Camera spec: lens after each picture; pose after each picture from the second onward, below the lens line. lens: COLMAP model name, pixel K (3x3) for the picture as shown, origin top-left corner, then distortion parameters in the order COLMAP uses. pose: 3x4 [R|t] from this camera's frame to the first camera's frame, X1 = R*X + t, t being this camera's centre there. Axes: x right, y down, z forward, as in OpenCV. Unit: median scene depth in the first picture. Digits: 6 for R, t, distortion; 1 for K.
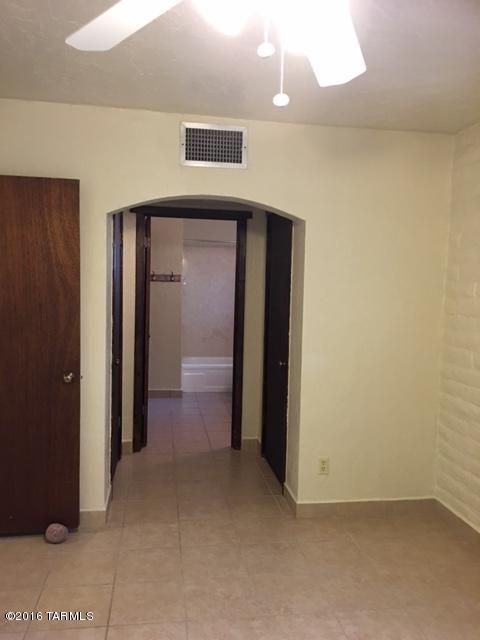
lens RADIAL K [[545.3, 0, 240.0], [0, 545.3, 320.0], [0, 0, 1]] dist [0.084160, -0.121193]
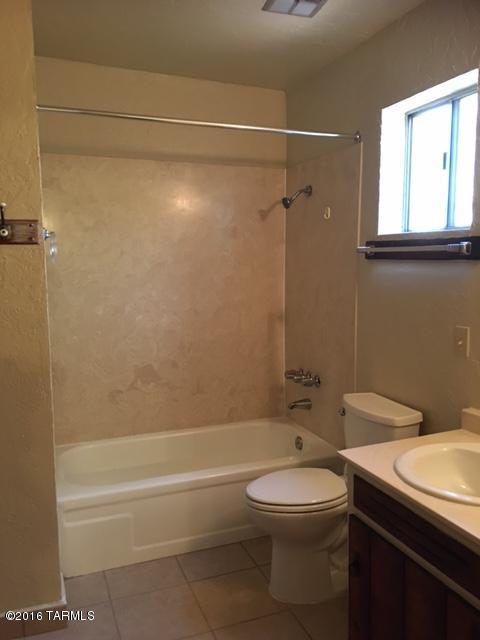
lens RADIAL K [[545.3, 0, 240.0], [0, 545.3, 320.0], [0, 0, 1]] dist [0.084160, -0.121193]
pose [[0.972542, -0.058433, 0.225274, -0.068209], [0.045735, 0.997078, 0.061184, -0.040333], [-0.228191, -0.049201, 0.972373, 0.651749]]
